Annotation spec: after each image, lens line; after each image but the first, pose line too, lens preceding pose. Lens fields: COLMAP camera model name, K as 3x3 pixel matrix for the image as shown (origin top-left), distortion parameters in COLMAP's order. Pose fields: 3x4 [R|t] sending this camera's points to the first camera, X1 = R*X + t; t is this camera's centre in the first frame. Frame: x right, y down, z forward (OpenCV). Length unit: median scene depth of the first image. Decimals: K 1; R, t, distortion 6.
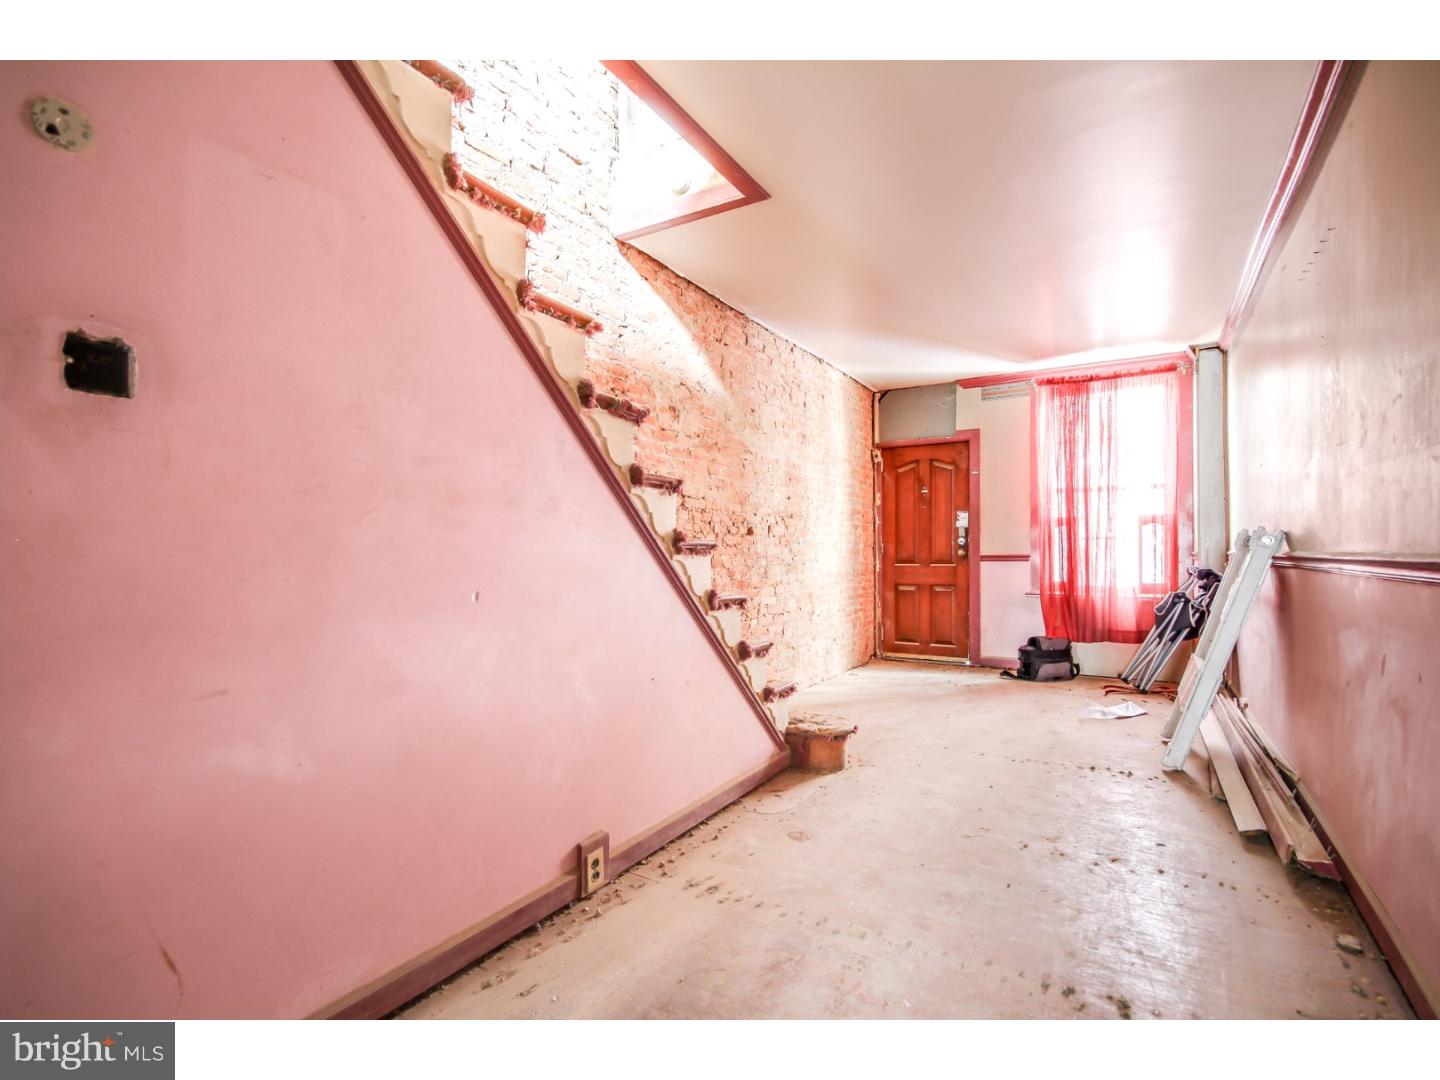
lens RADIAL K [[691.0, 0, 722.6], [0, 691.0, 558.8], [0, 0, 1]] dist [0.006833, -0.000382]
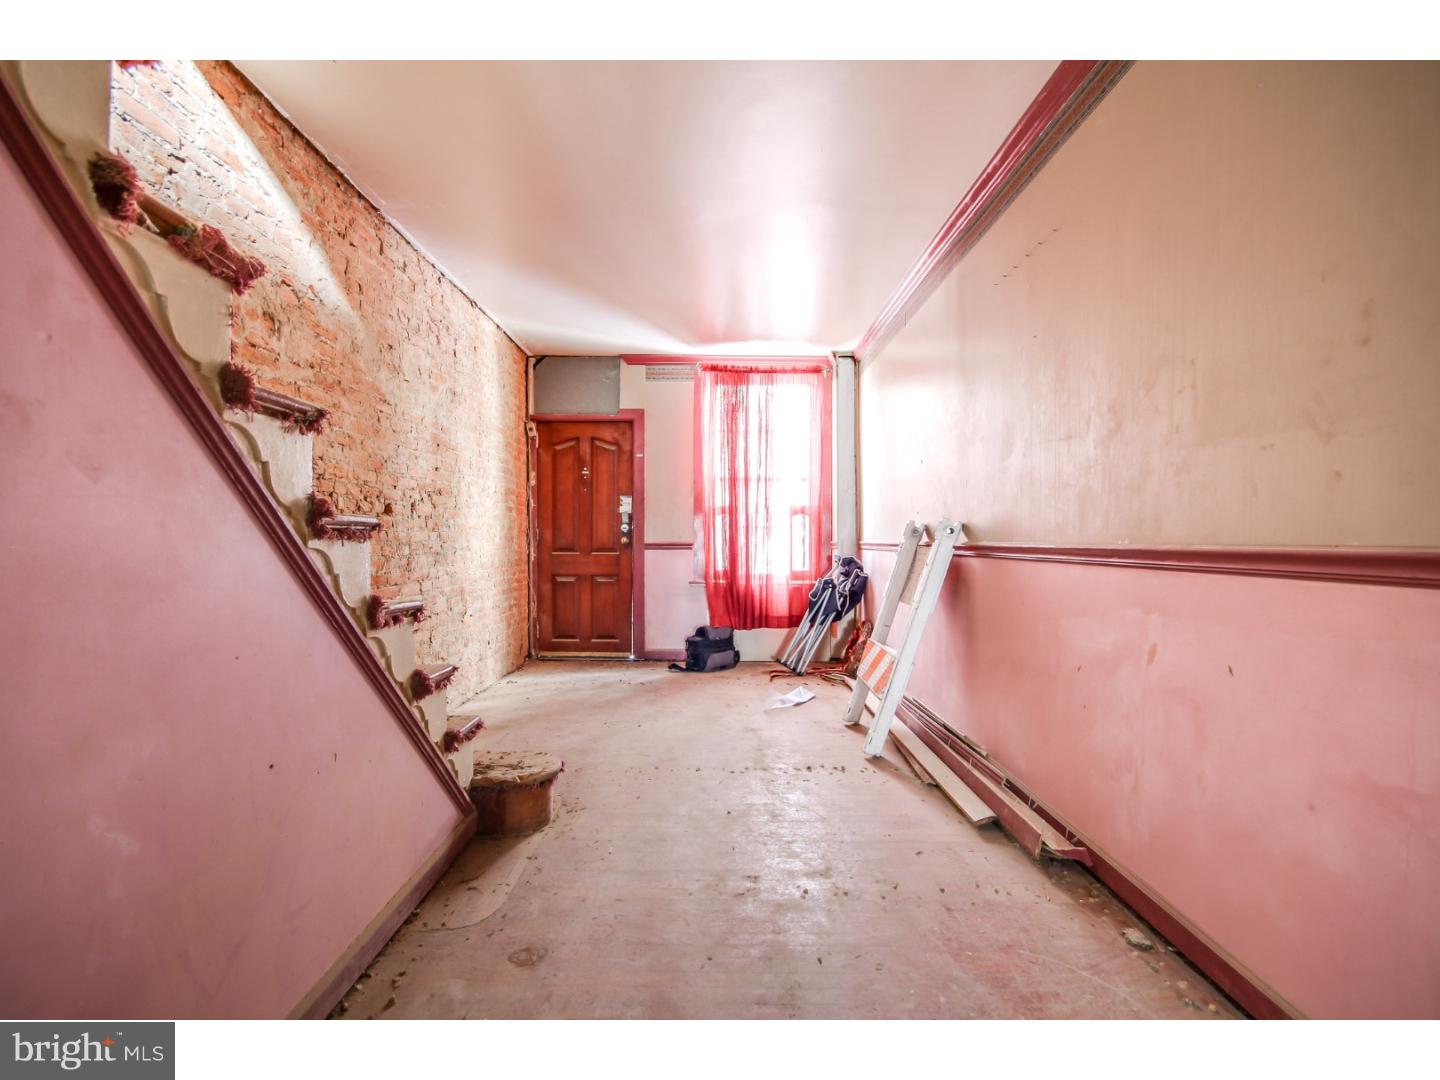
lens RADIAL K [[691.0, 0, 722.6], [0, 691.0, 558.8], [0, 0, 1]] dist [0.006833, -0.000382]
pose [[0.853137, -0.005754, 0.521655, -0.039671], [-0.003726, 0.999846, 0.017123, -0.000422], [-0.521673, -0.016552, 0.852985, 0.168063]]
